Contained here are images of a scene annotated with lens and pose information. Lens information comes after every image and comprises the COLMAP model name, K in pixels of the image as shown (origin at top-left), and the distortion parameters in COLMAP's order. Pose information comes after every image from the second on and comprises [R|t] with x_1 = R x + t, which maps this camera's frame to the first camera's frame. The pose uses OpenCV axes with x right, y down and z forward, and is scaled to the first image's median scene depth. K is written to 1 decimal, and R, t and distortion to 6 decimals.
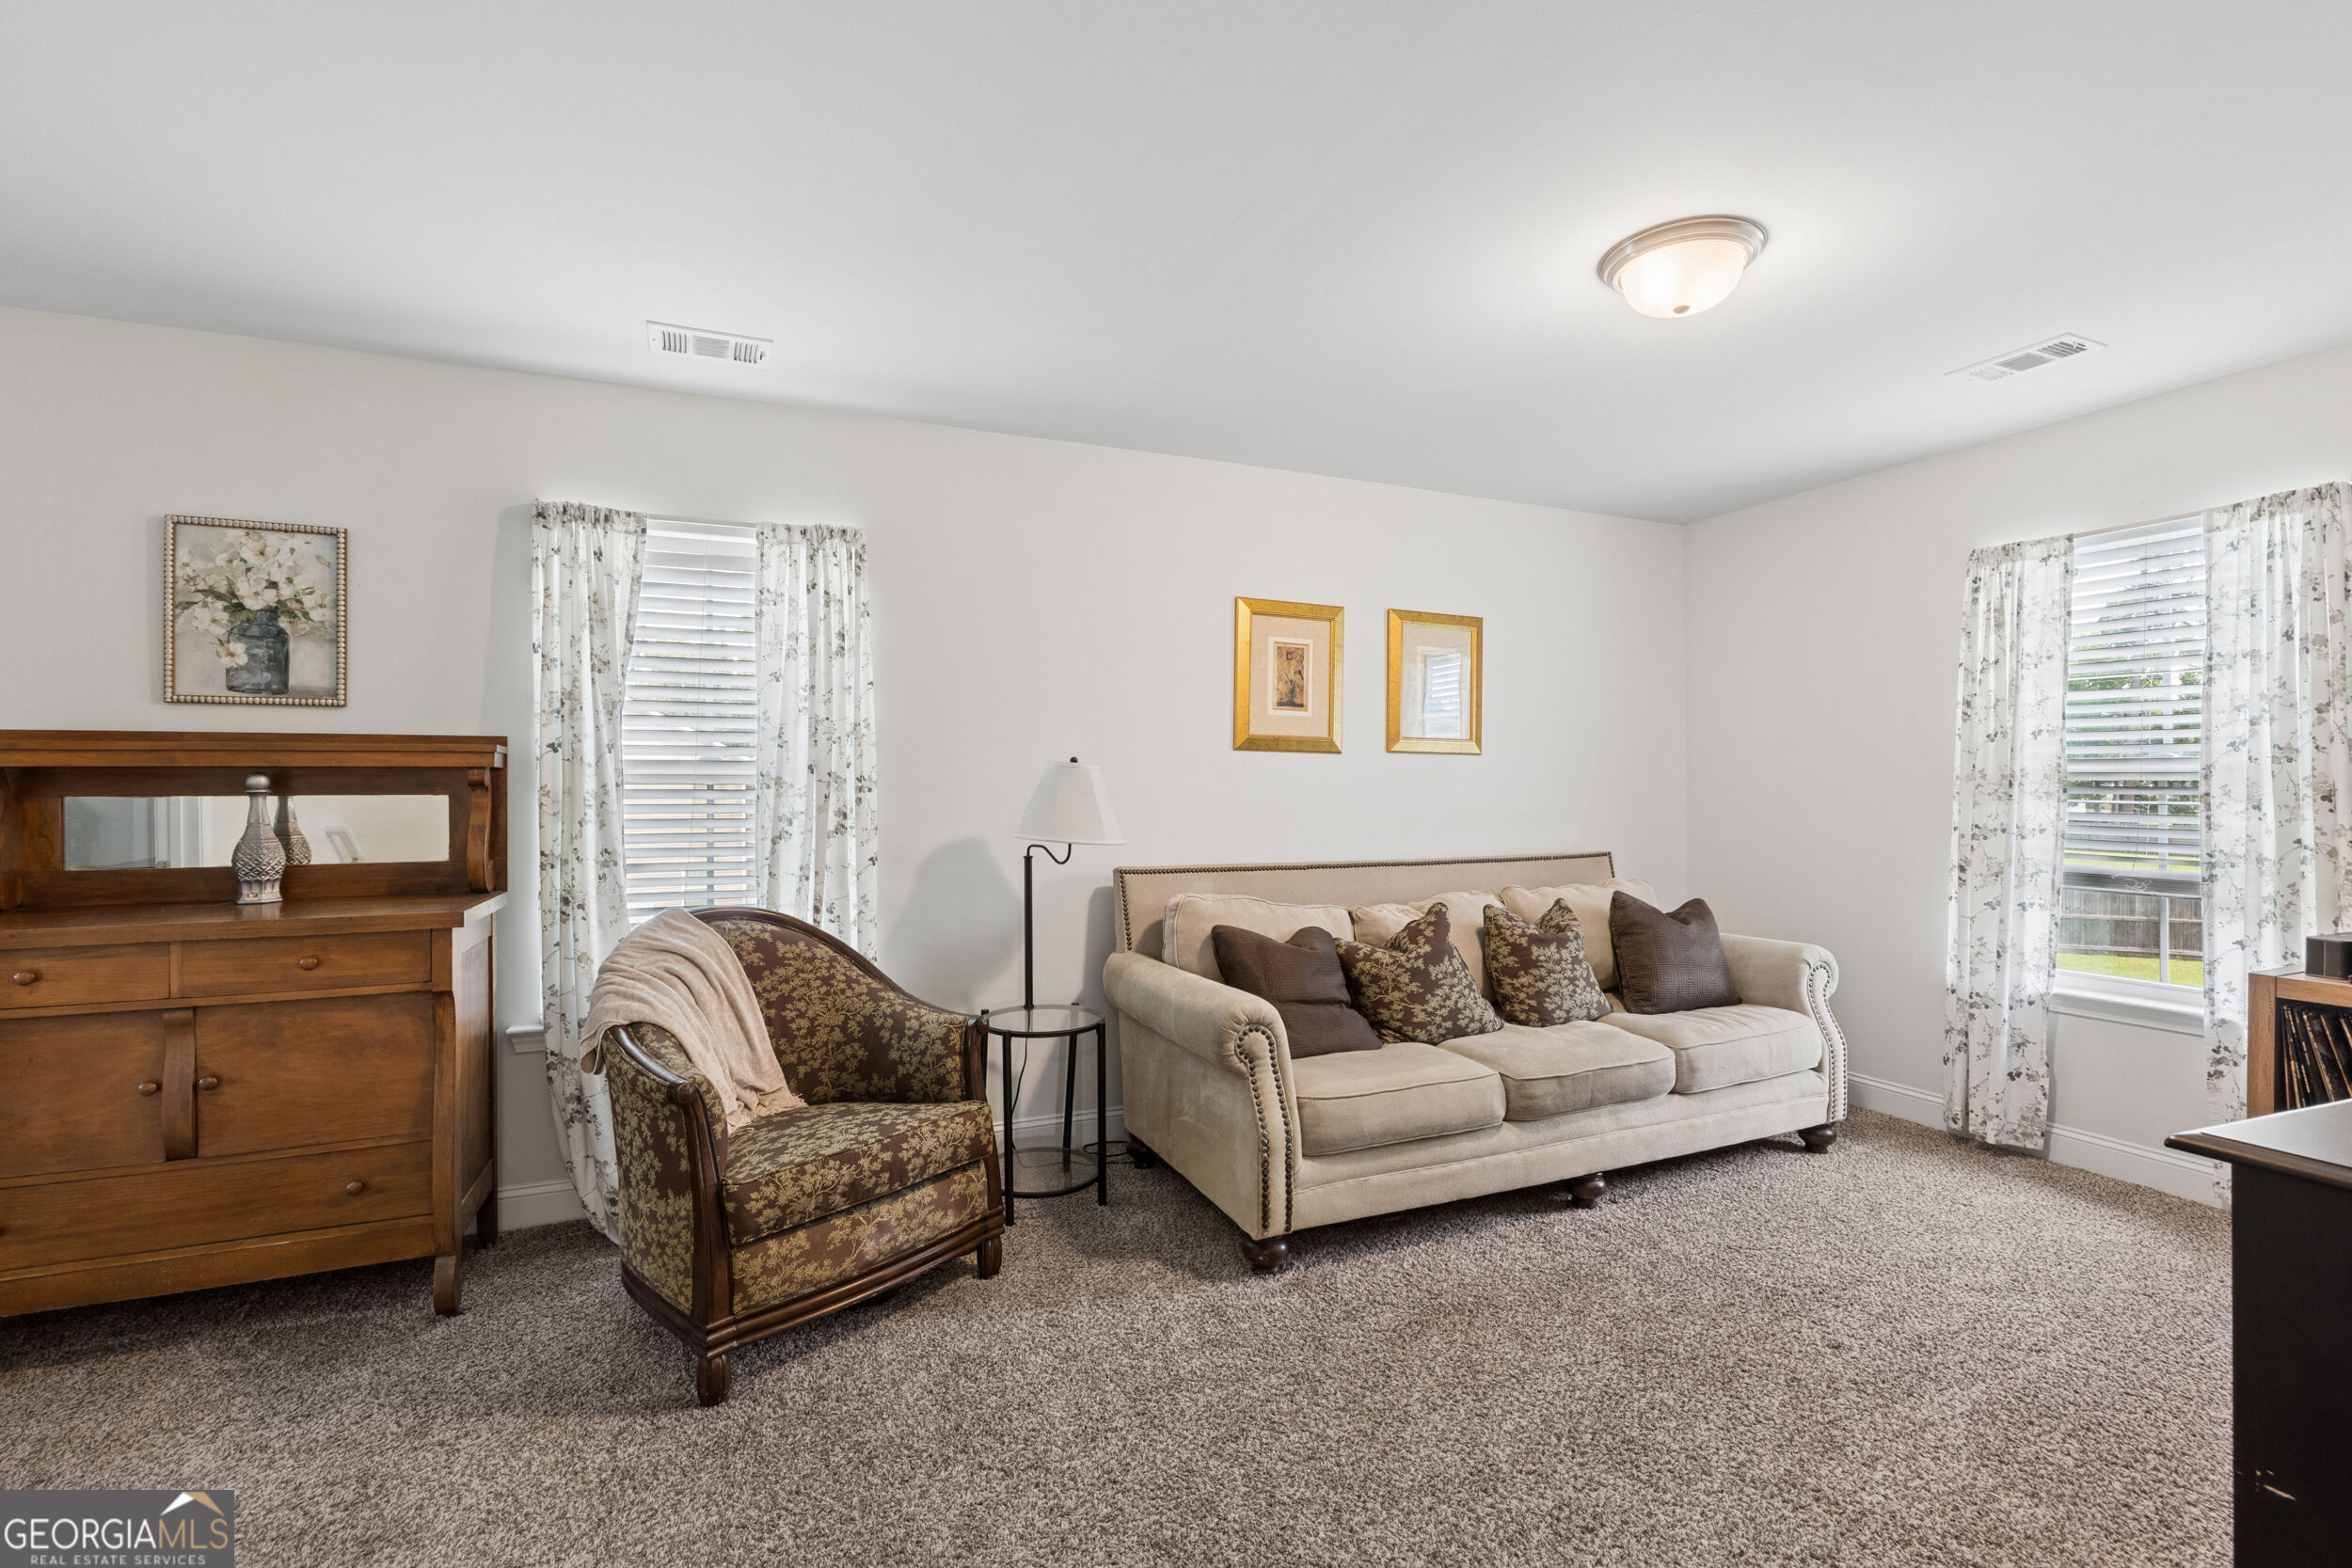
lens RADIAL K [[1035.6, 0, 1162.4], [0, 1035.6, 787.5], [0, 0, 1]] dist [-0.001322, 0.000092]
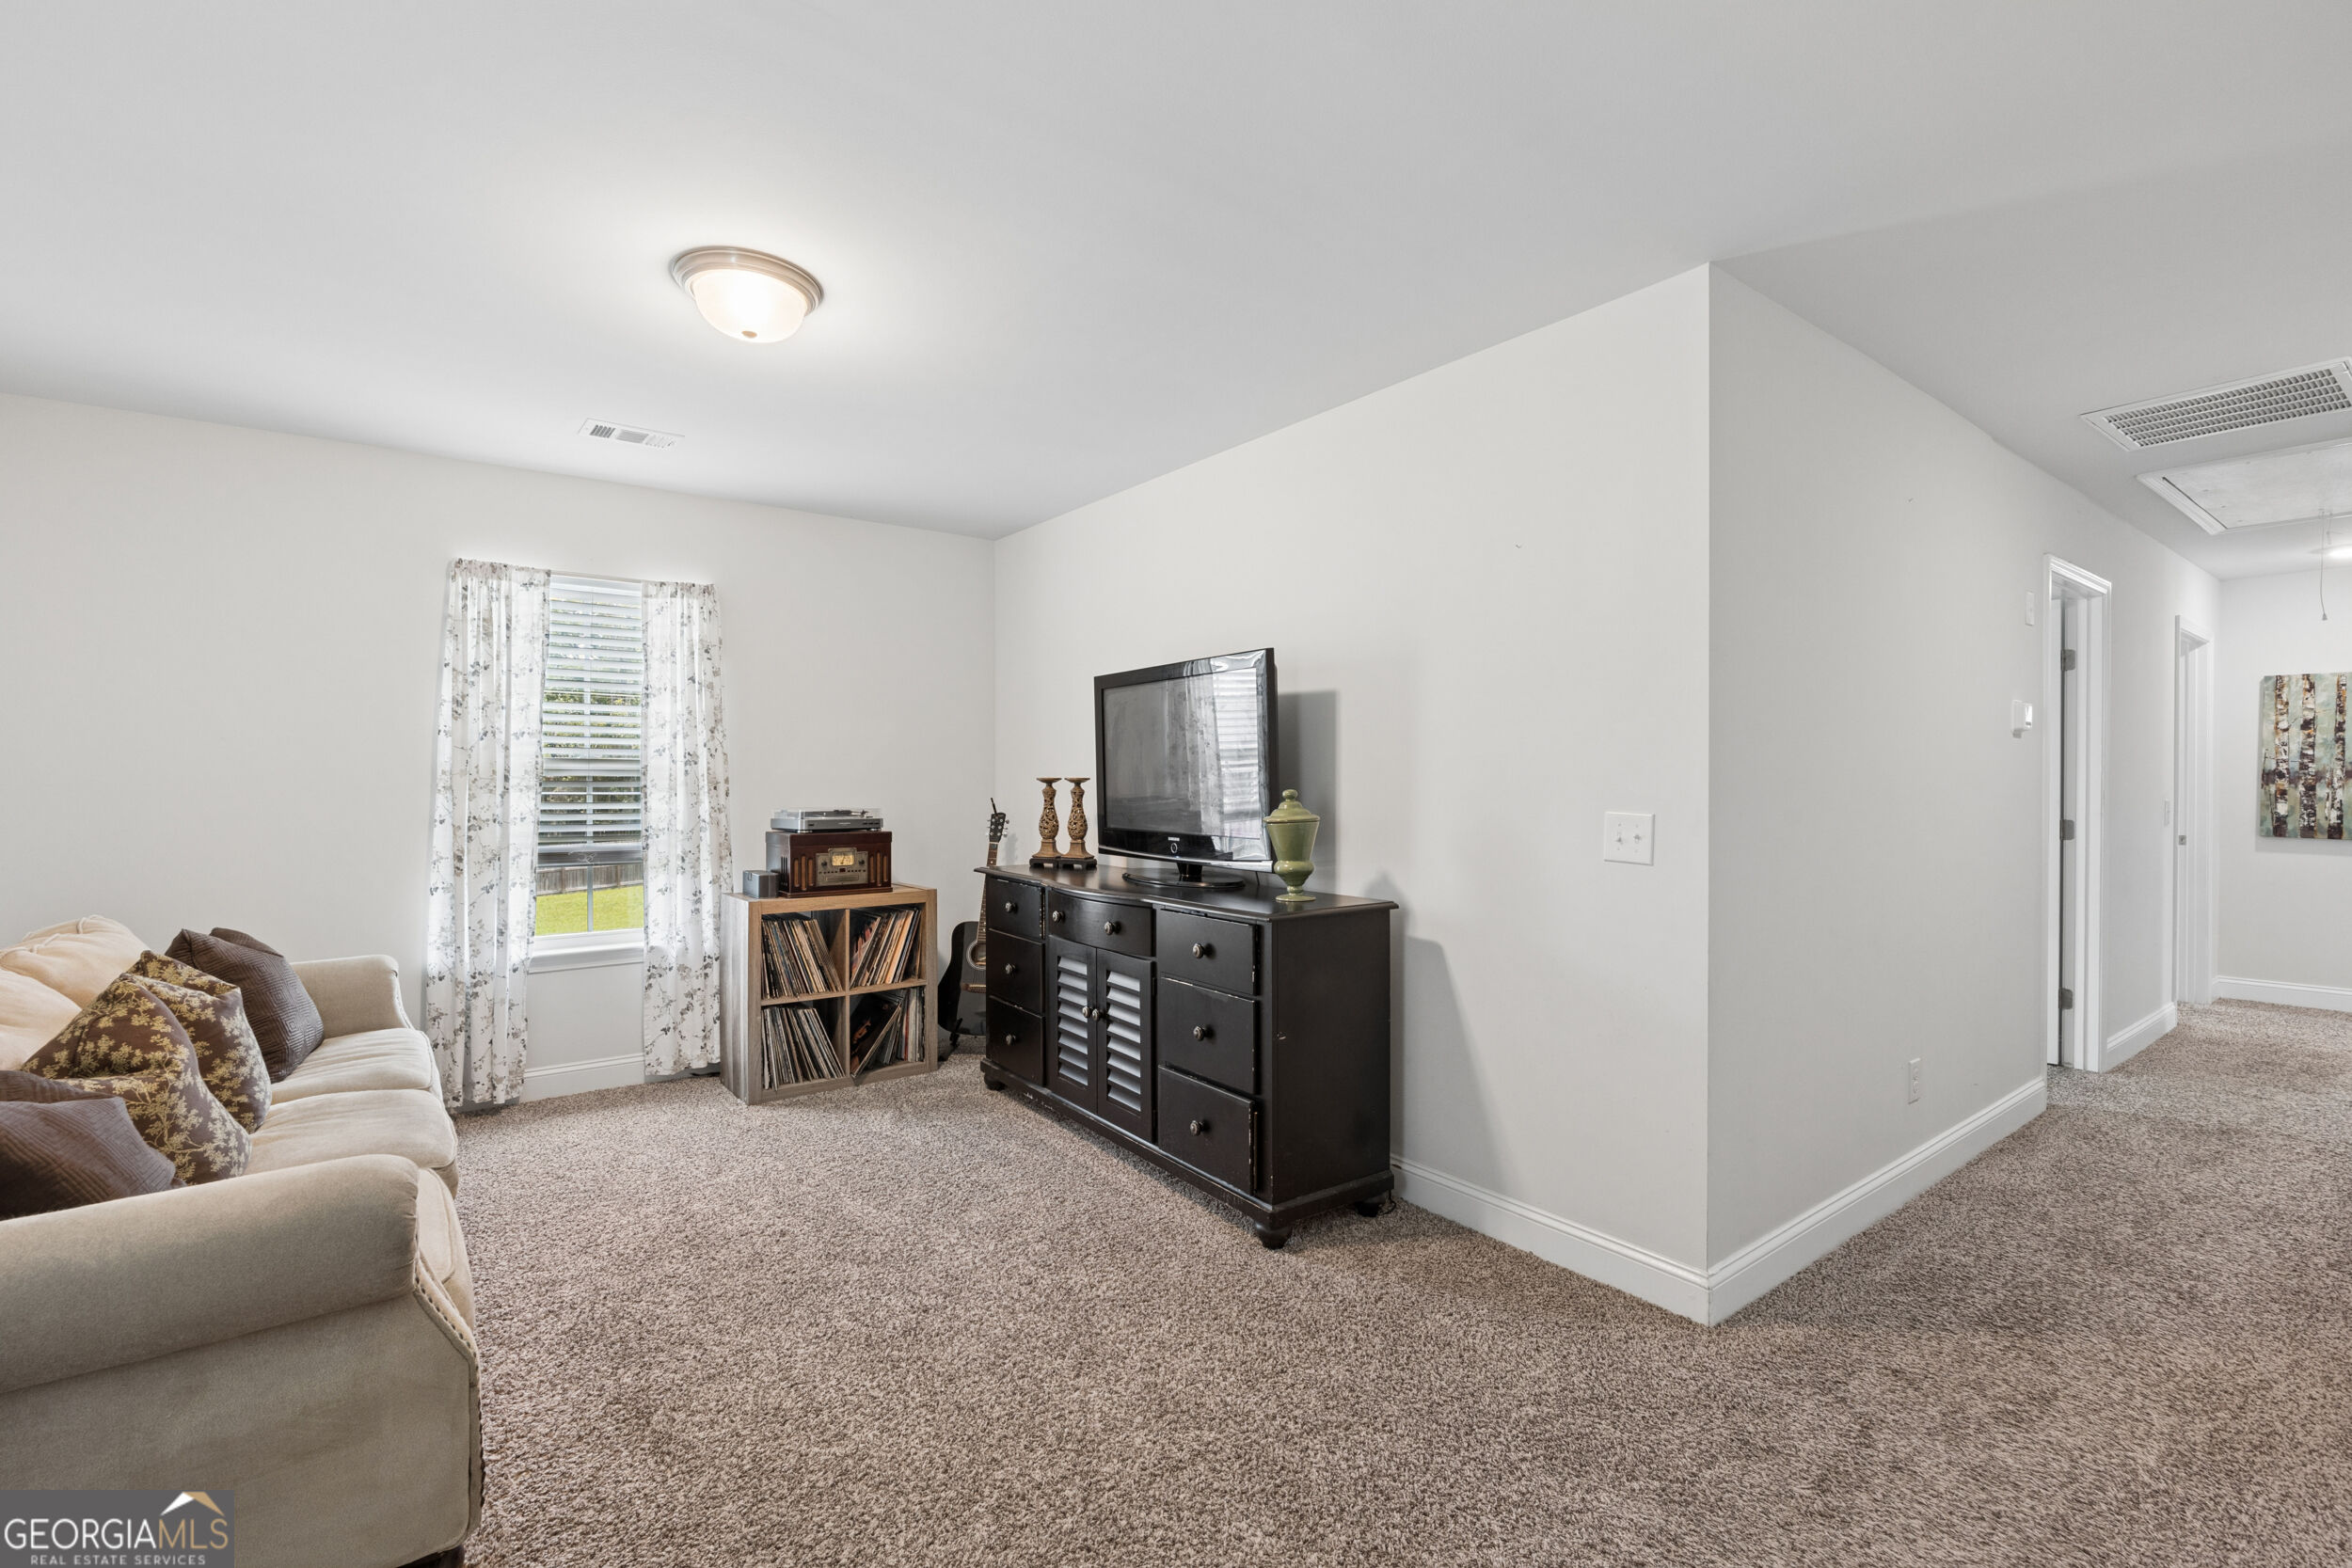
lens RADIAL K [[1035.6, 0, 1162.4], [0, 1035.6, 787.5], [0, 0, 1]] dist [-0.001322, 0.000092]
pose [[-0.229851, -0.006147, 0.973206, -0.452744], [0.003348, 0.999969, 0.007106, 0.000667], [-0.973220, 0.004891, -0.229823, 0.585550]]
